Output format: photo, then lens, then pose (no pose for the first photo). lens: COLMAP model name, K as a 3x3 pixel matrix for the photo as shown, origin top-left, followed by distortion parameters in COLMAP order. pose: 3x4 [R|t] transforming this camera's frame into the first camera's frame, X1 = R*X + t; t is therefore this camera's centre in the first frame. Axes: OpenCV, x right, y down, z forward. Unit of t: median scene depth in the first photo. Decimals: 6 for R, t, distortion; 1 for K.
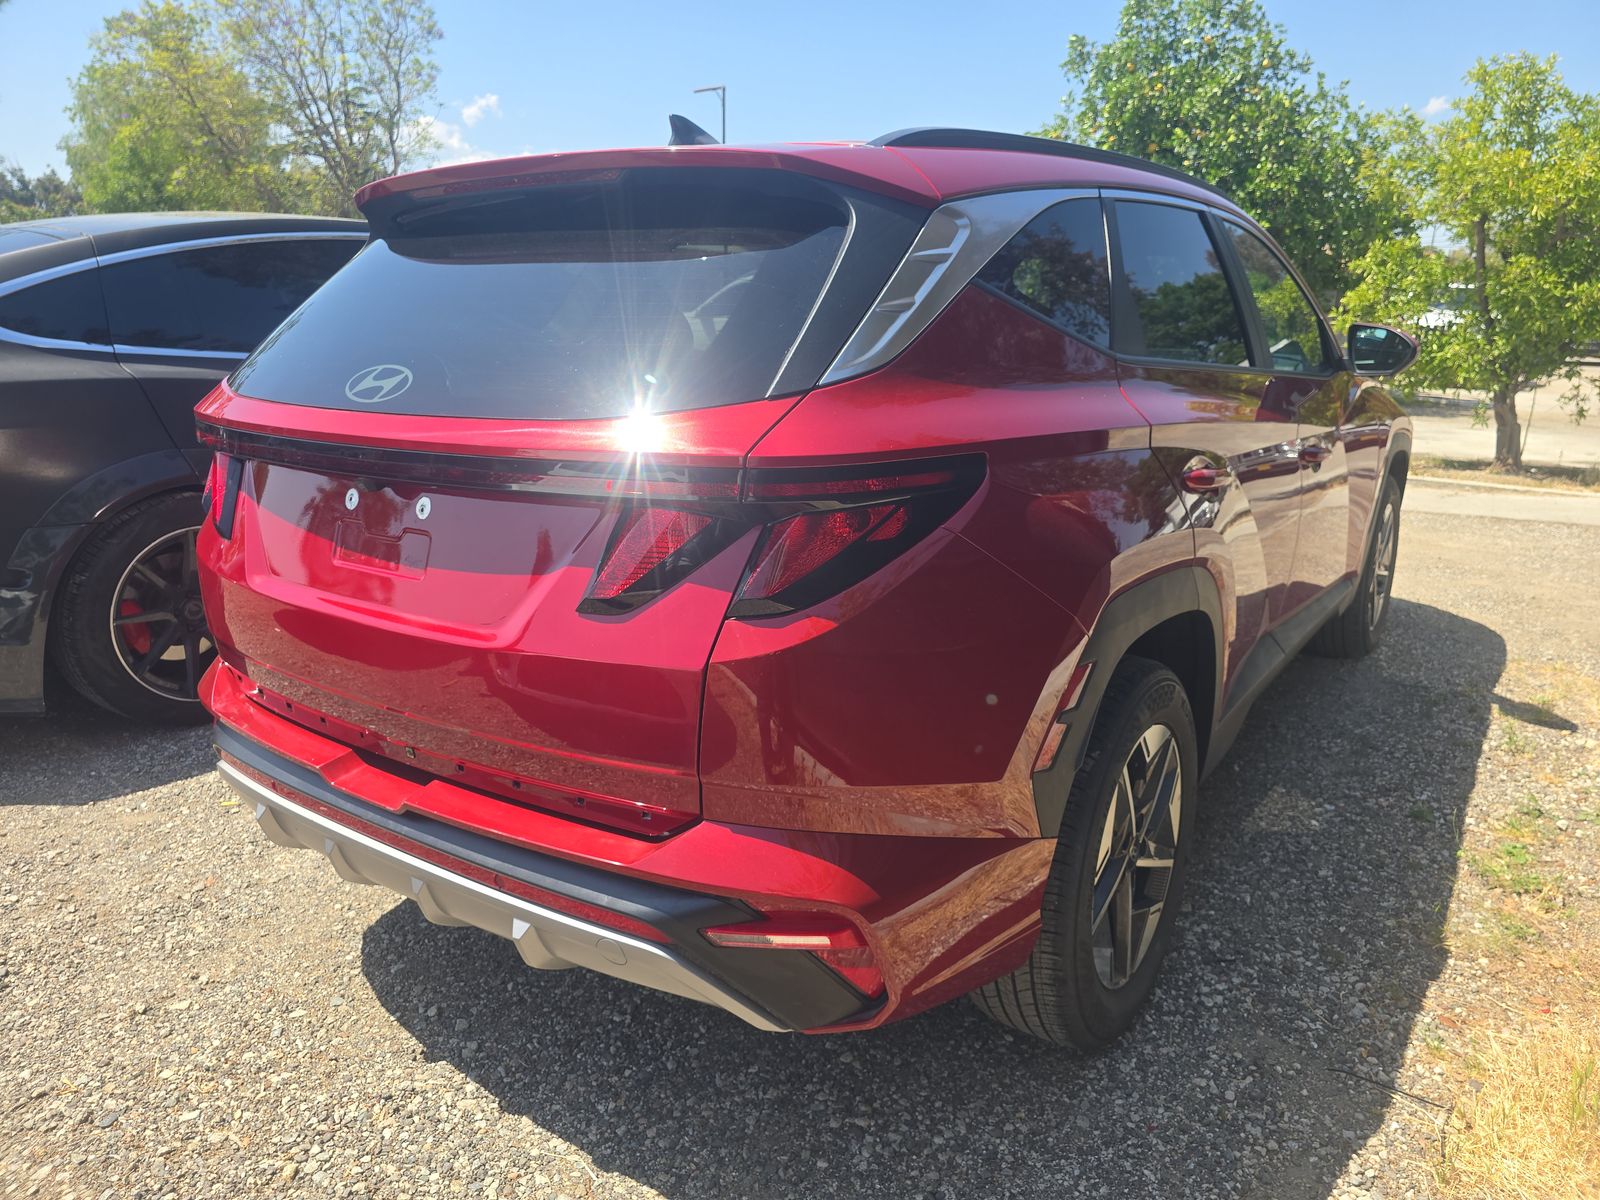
lens RADIAL K [[1104.6, 0, 808.6], [0, 1104.6, 603.0], [0, 0, 1]] dist [0.054344, -0.055656]
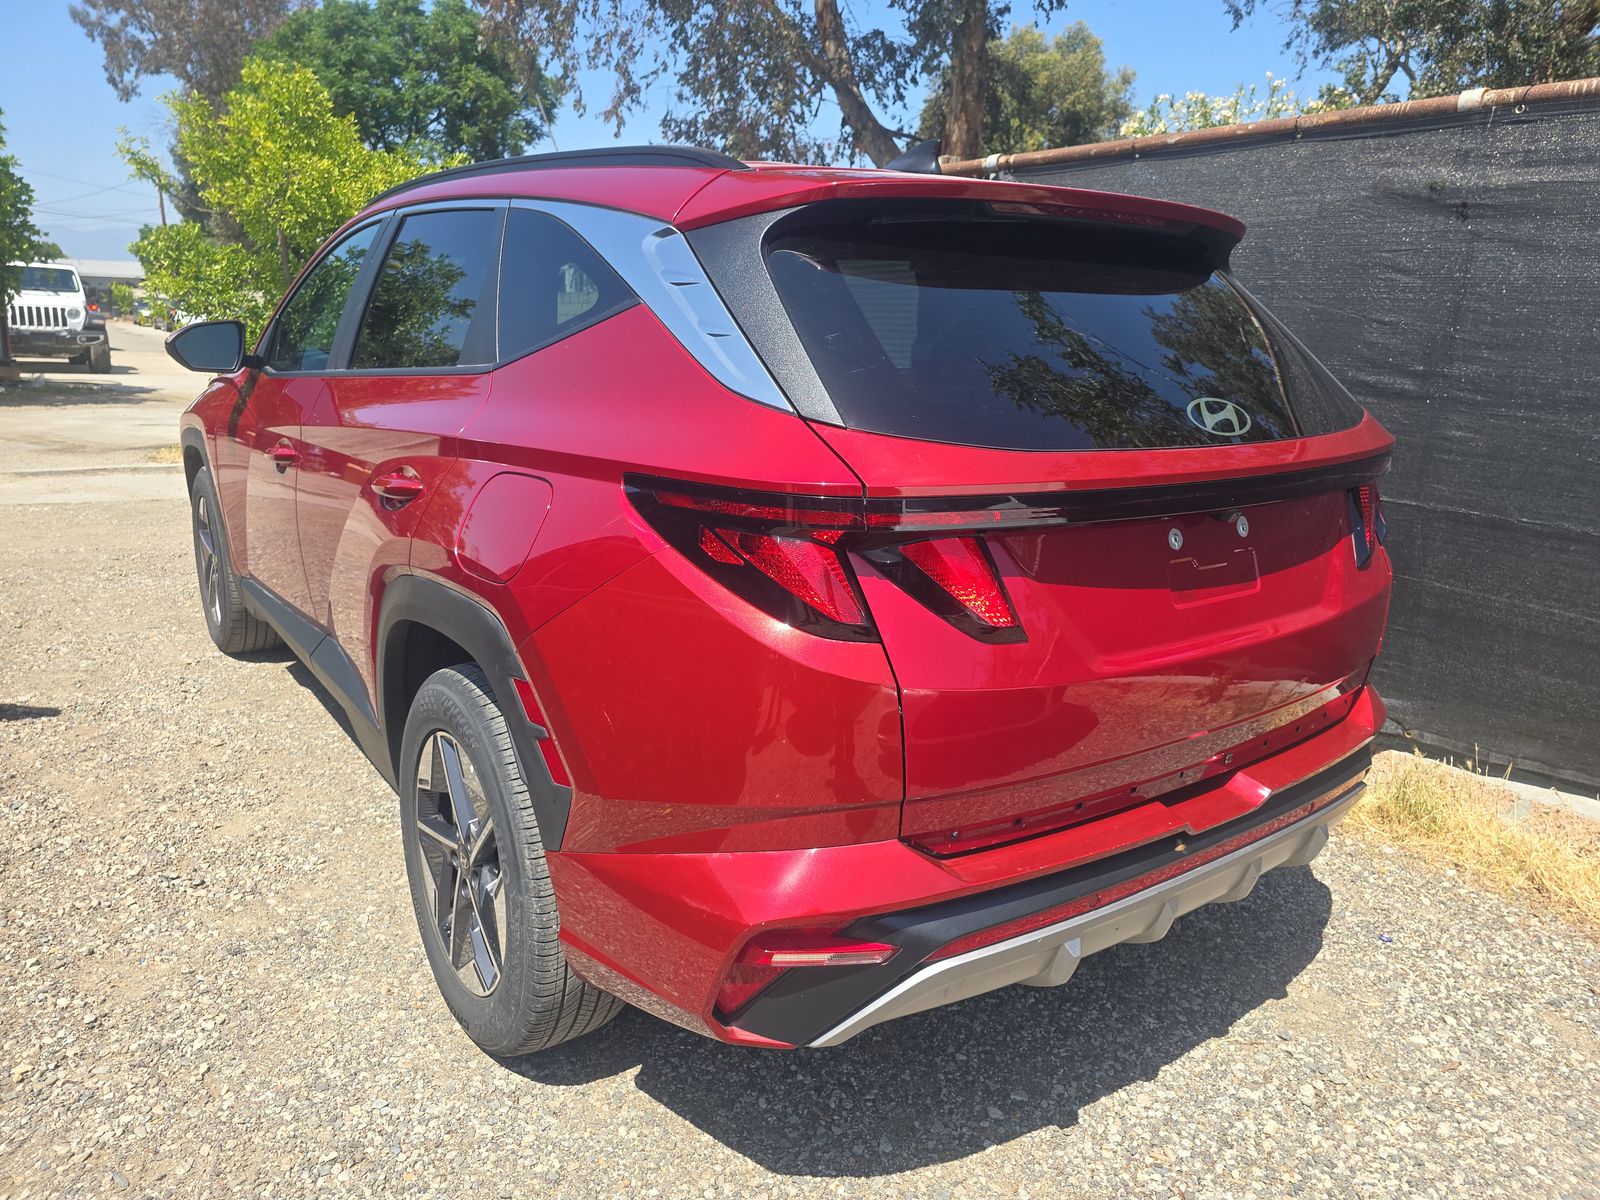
lens RADIAL K [[1104.6, 0, 808.6], [0, 1104.6, 603.0], [0, 0, 1]] dist [0.054344, -0.055656]
pose [[0.299679, -0.228466, 0.926281, -1.321801], [0.210028, 0.962883, 0.169544, -0.253475], [-0.930635, 0.143736, 0.336540, 0.915971]]
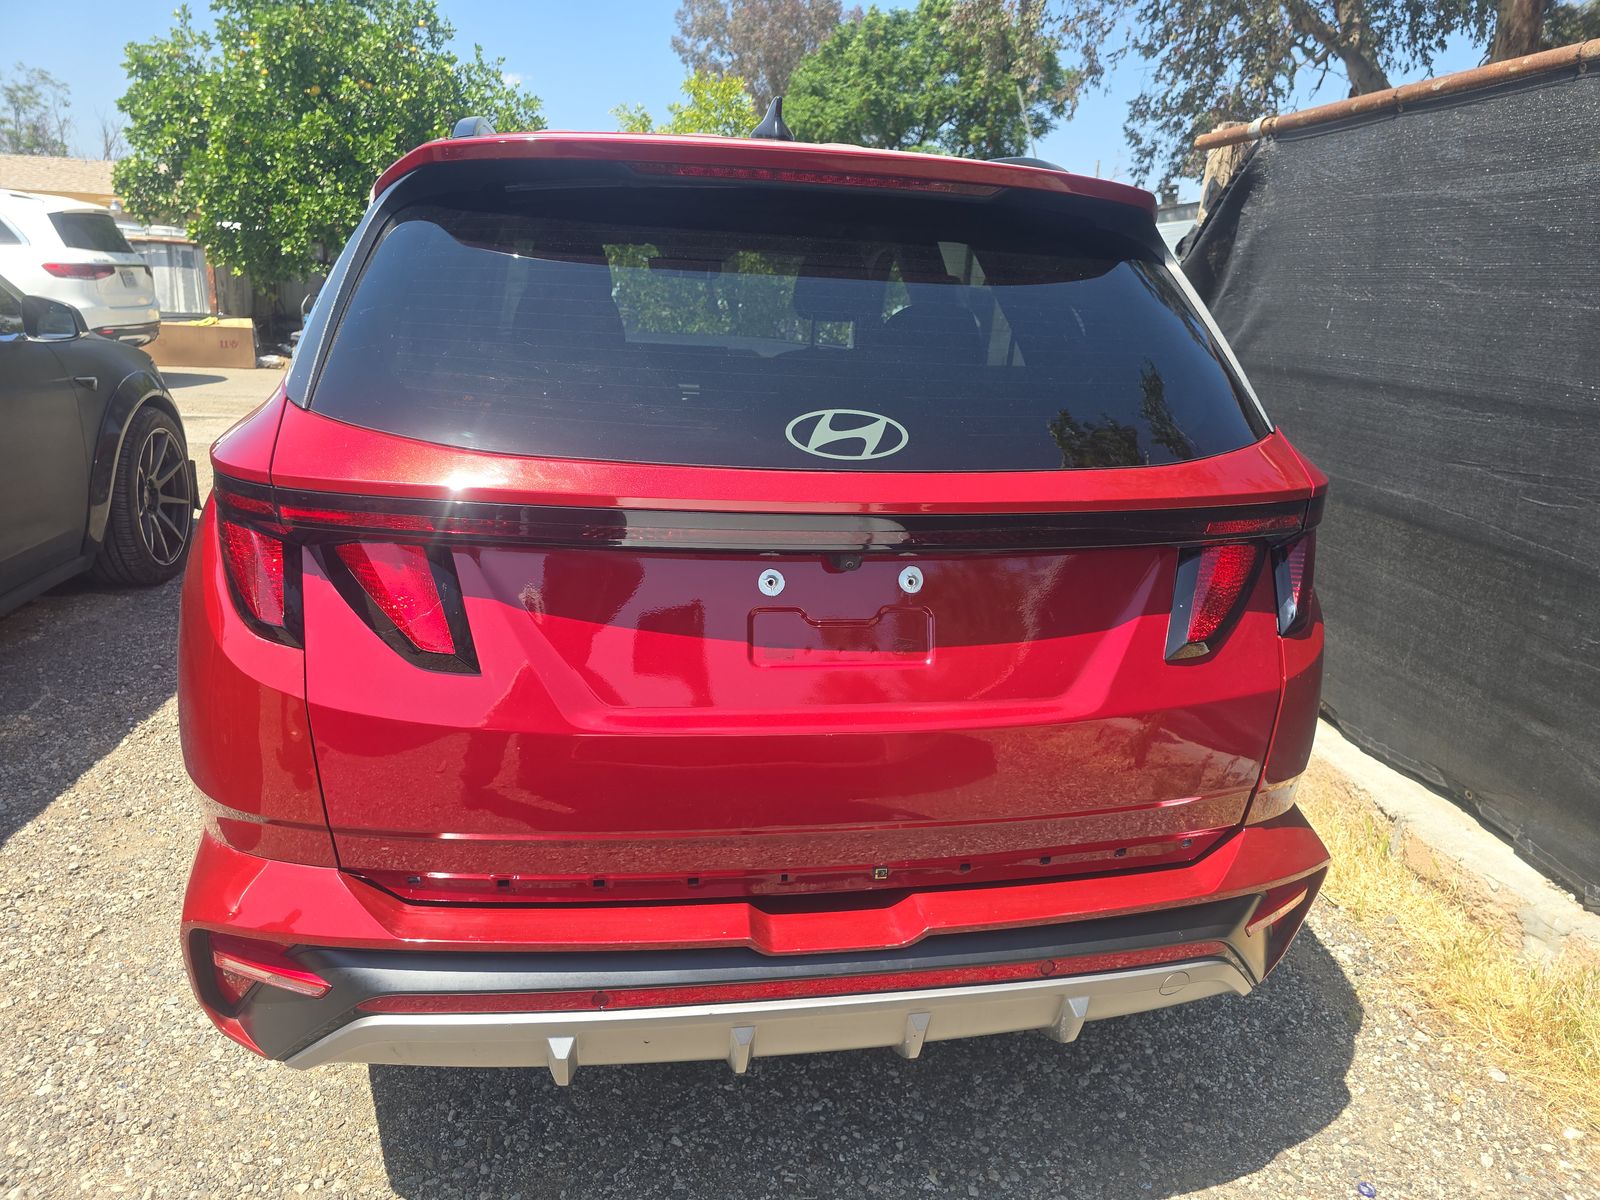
lens RADIAL K [[1104.6, 0, 808.6], [0, 1104.6, 603.0], [0, 0, 1]] dist [0.054344, -0.055656]
pose [[0.694922, -0.161560, 0.700701, -0.869885], [0.132924, 0.986502, 0.095629, -0.139814], [-0.706693, 0.026685, 0.707017, 0.411004]]
